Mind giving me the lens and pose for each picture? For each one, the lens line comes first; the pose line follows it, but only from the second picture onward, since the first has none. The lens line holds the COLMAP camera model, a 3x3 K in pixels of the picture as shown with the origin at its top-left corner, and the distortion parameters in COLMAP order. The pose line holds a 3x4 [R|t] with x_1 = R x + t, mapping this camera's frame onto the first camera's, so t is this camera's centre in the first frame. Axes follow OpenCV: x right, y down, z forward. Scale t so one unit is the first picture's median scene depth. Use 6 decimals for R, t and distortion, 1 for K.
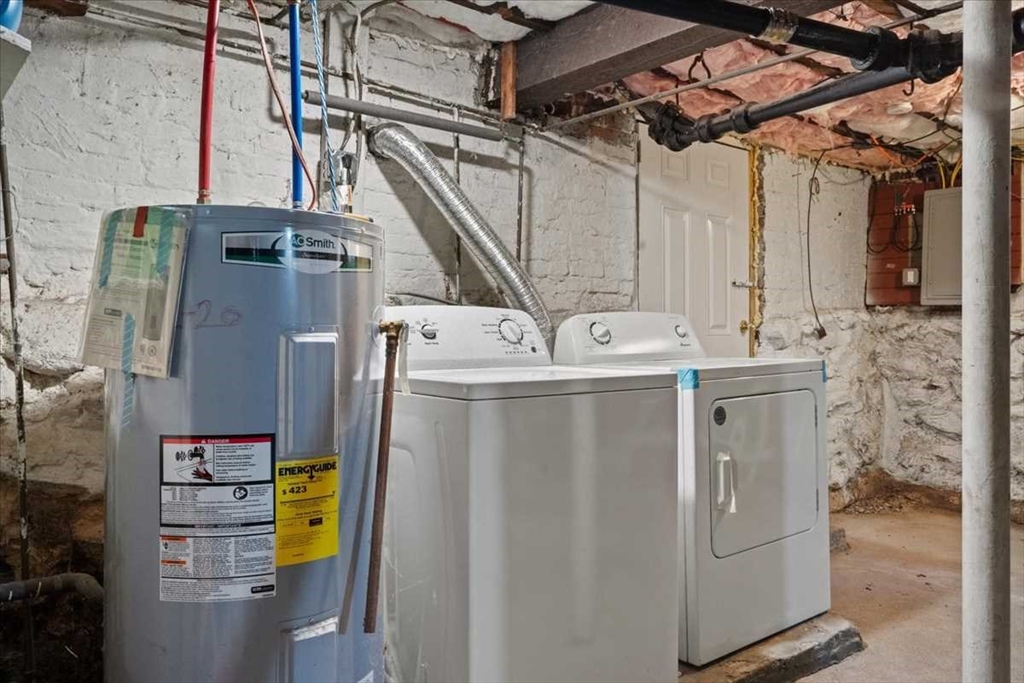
lens RADIAL K [[760.2, 0, 511.3], [0, 760.2, 347.2], [0, 0, 1]] dist [0.007278, 0.003574]
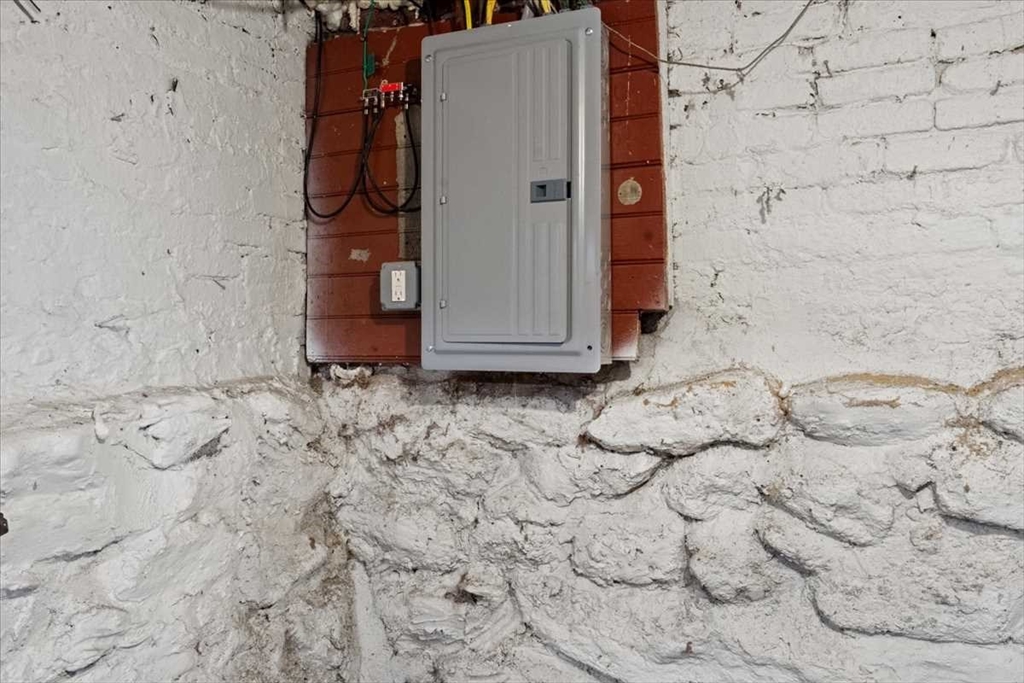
lens RADIAL K [[760.2, 0, 513.1], [0, 760.2, 337.1], [0, 0, 1]] dist [0.007278, 0.003574]
pose [[0.915944, -0.026998, 0.400396, 0.425037], [0.033460, 0.999398, -0.009155, -0.063097], [-0.399908, 0.021783, 0.916296, 0.651135]]
